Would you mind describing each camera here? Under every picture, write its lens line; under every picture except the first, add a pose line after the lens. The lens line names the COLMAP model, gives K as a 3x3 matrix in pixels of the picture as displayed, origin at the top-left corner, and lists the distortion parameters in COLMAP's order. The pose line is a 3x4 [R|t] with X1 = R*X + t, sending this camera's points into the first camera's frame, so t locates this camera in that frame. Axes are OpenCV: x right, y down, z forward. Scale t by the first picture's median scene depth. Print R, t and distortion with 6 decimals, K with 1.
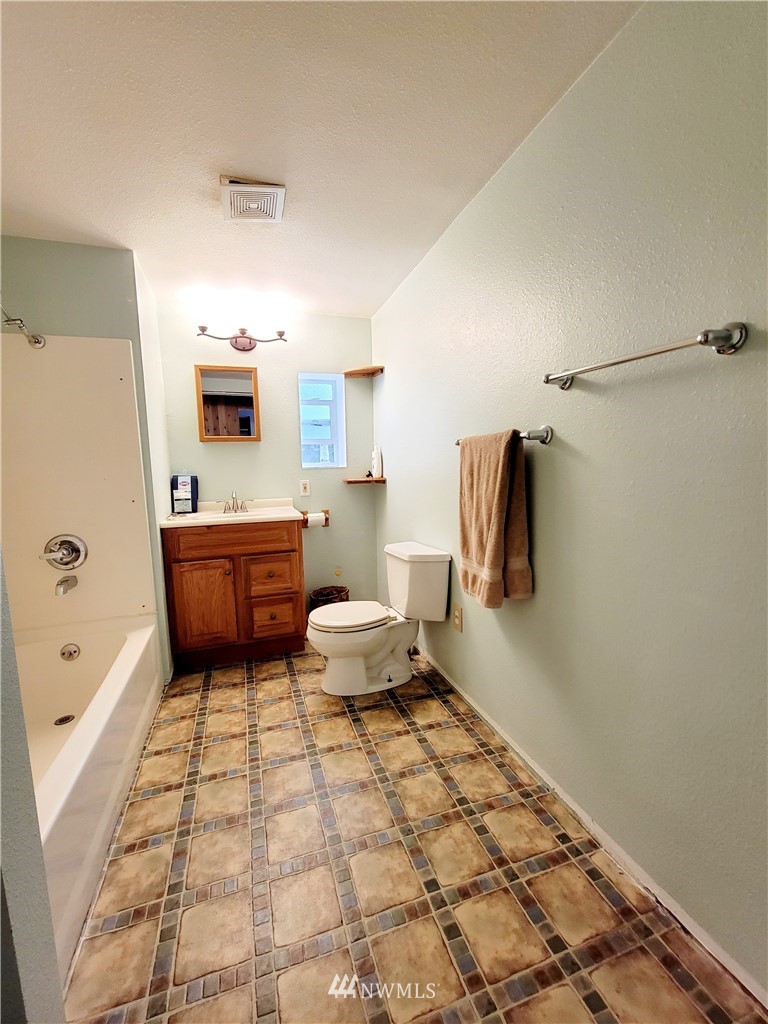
lens RADIAL K [[416.2, 0, 380.3], [0, 416.2, 509.6], [0, 0, 1]] dist [-0.000923, -0.001539]
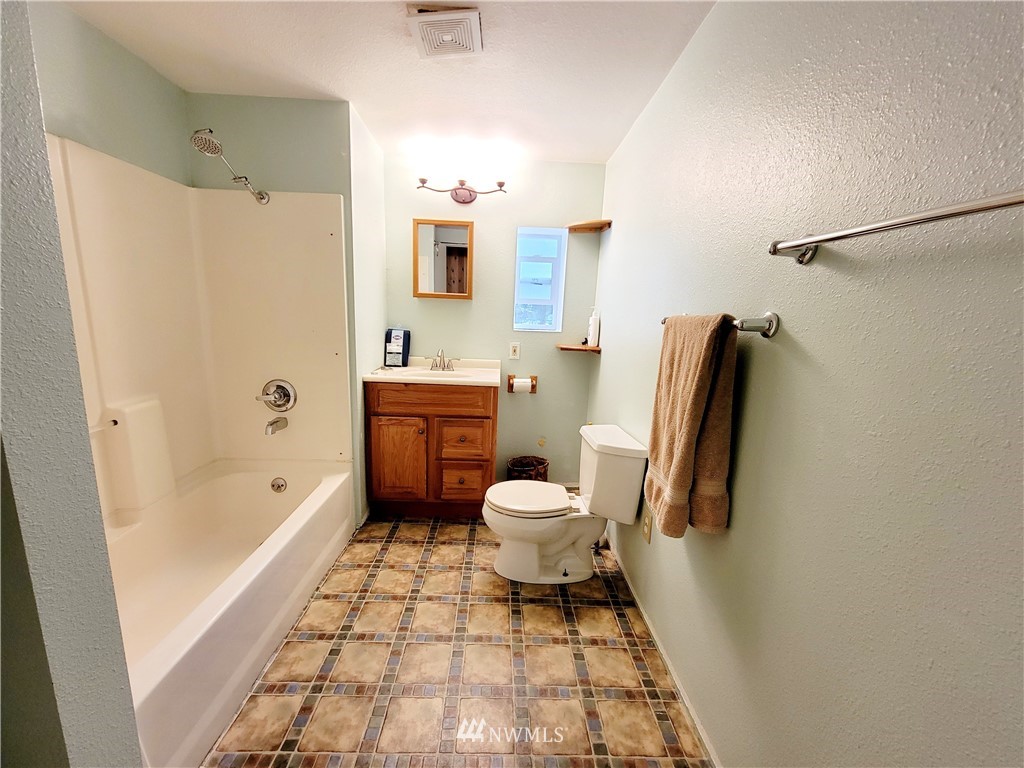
lens RADIAL K [[416.2, 0, 512.9], [0, 416.2, 390.9], [0, 0, 1]] dist [-0.000923, -0.001539]
pose [[0.955313, 0.114809, -0.272389, 0.129155], [-0.095968, 0.992038, 0.081558, -0.058926], [0.279583, -0.051773, 0.958725, 0.126486]]
